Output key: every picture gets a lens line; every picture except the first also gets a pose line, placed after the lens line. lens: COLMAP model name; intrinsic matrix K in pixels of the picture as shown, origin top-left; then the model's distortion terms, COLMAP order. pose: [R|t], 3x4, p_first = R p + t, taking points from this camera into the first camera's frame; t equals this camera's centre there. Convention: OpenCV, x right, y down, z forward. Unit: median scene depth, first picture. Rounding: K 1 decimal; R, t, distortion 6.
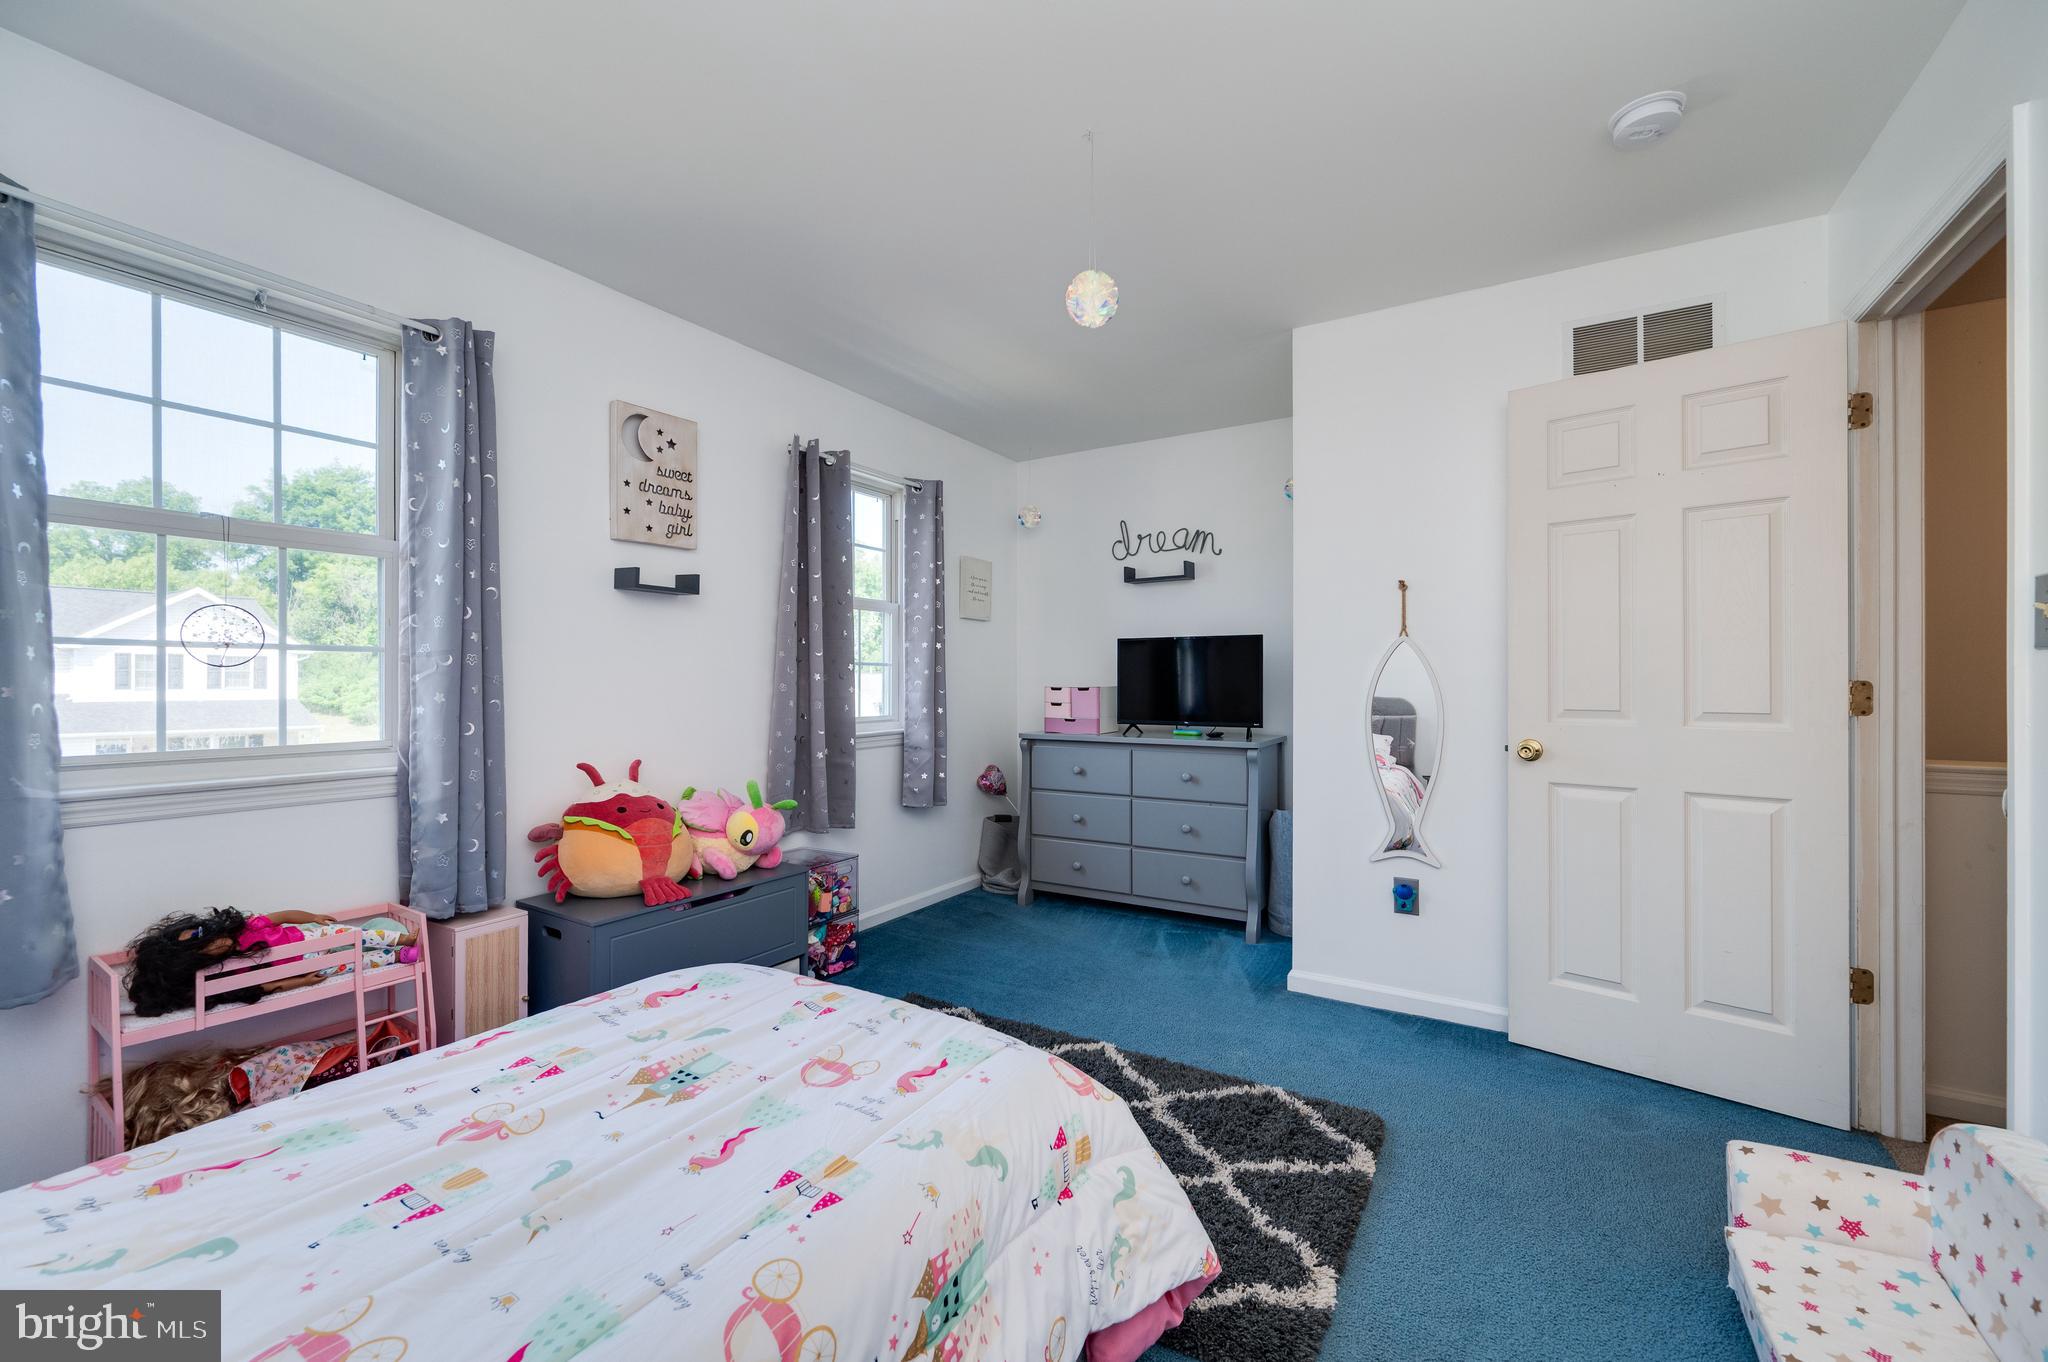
lens RADIAL K [[816.0, 0, 1044.5], [0, 816.0, 678.6], [0, 0, 1]] dist [-0.002847, -0.000707]
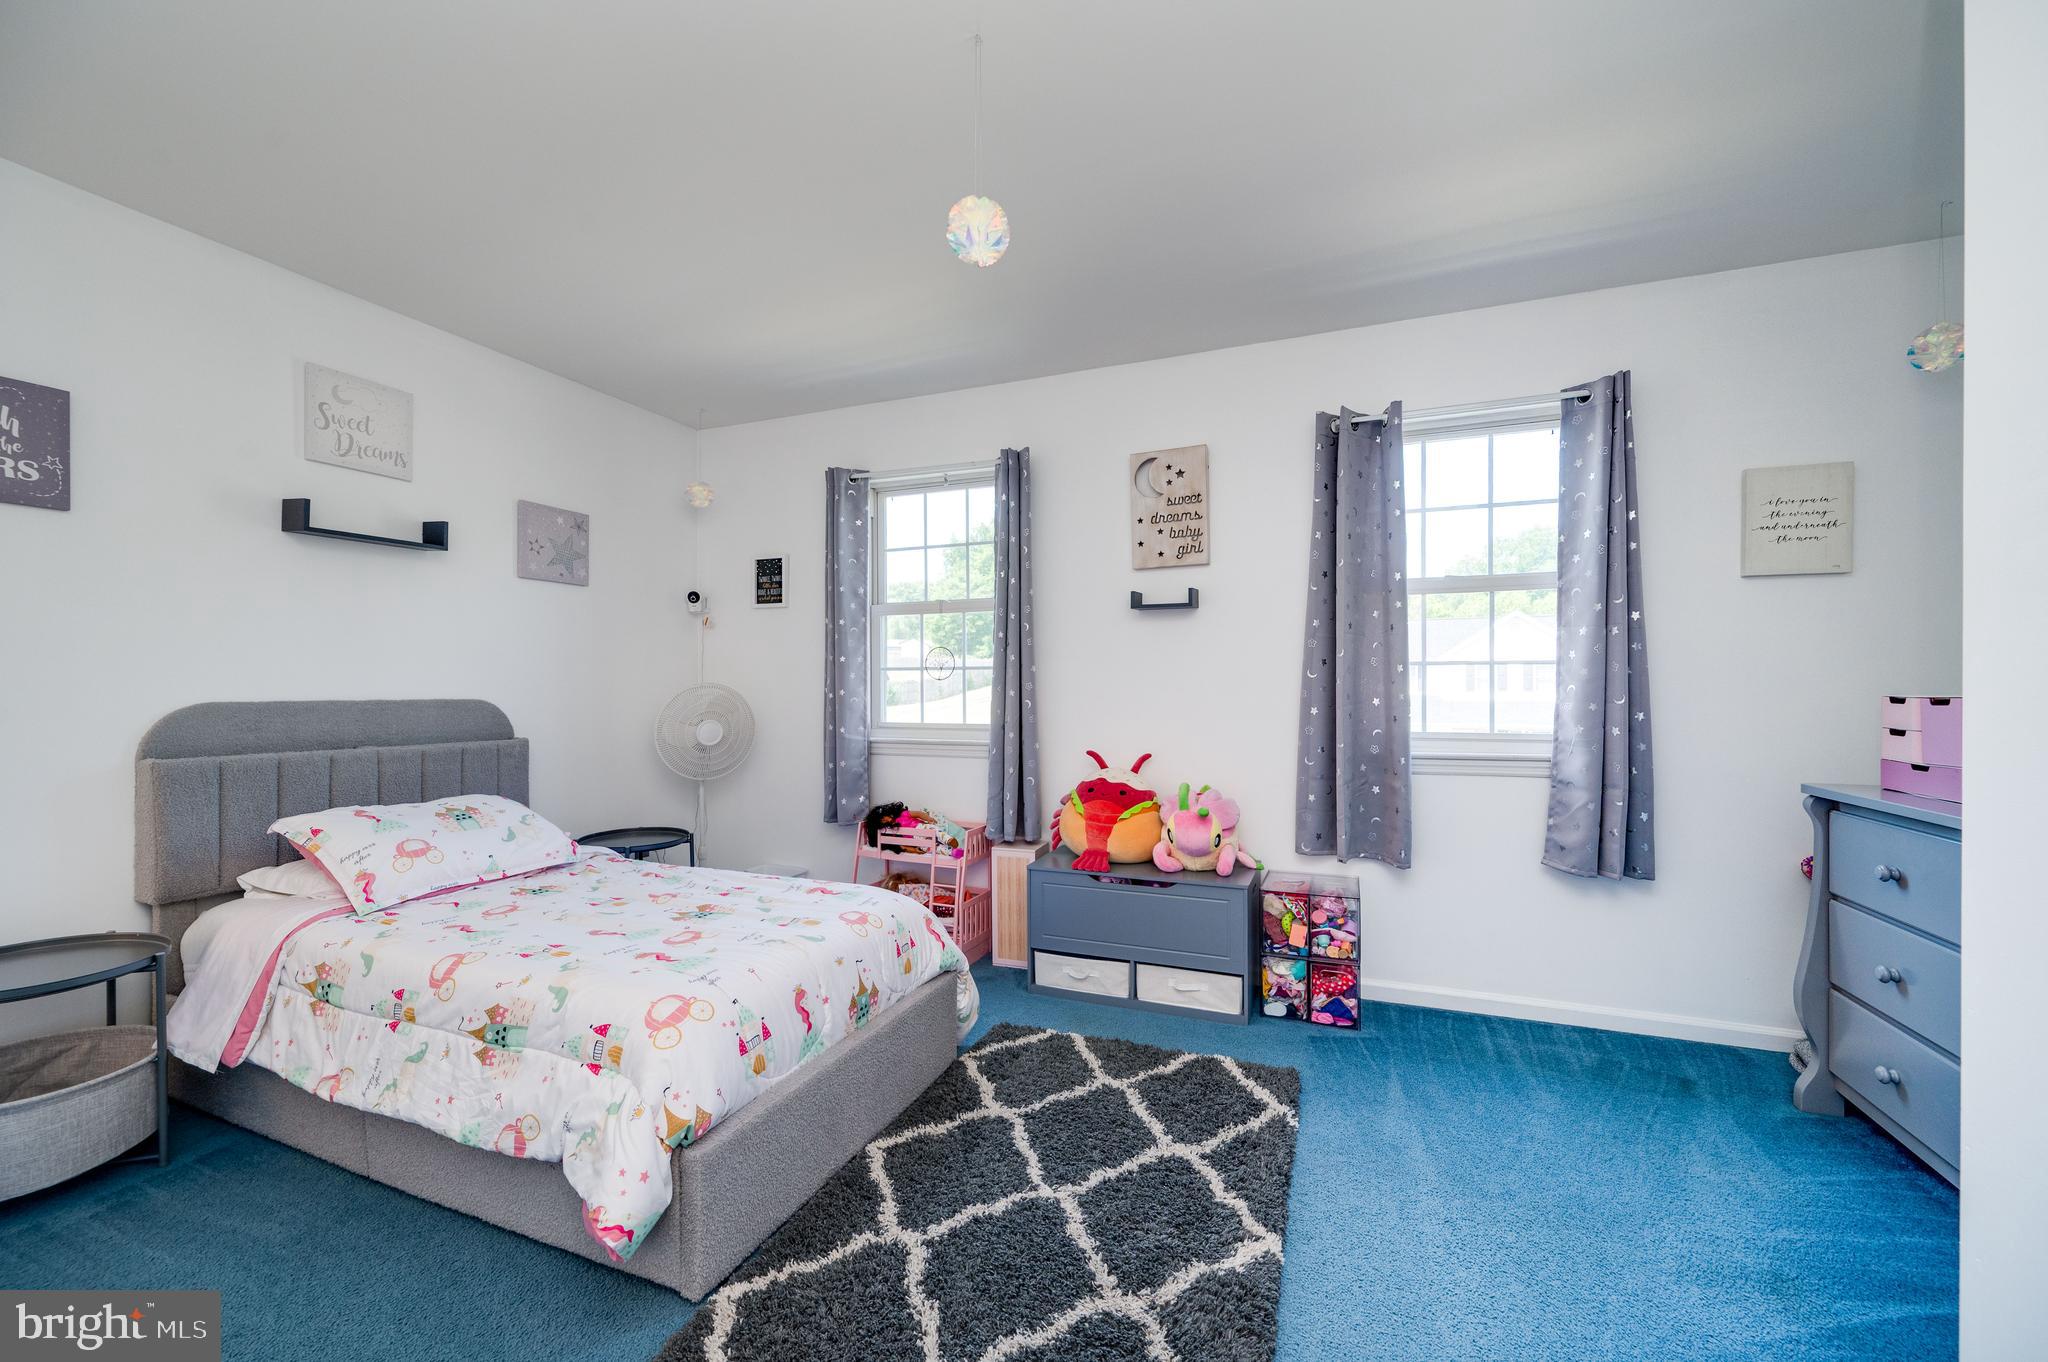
lens RADIAL K [[816.0, 0, 1038.0], [0, 816.0, 693.1], [0, 0, 1]] dist [-0.002847, -0.000707]
pose [[0.155238, 0.006791, -0.987854, 0.621977], [0.005873, 0.999952, 0.007797, 0.001644], [0.987860, -0.007012, 0.155190, 0.644134]]
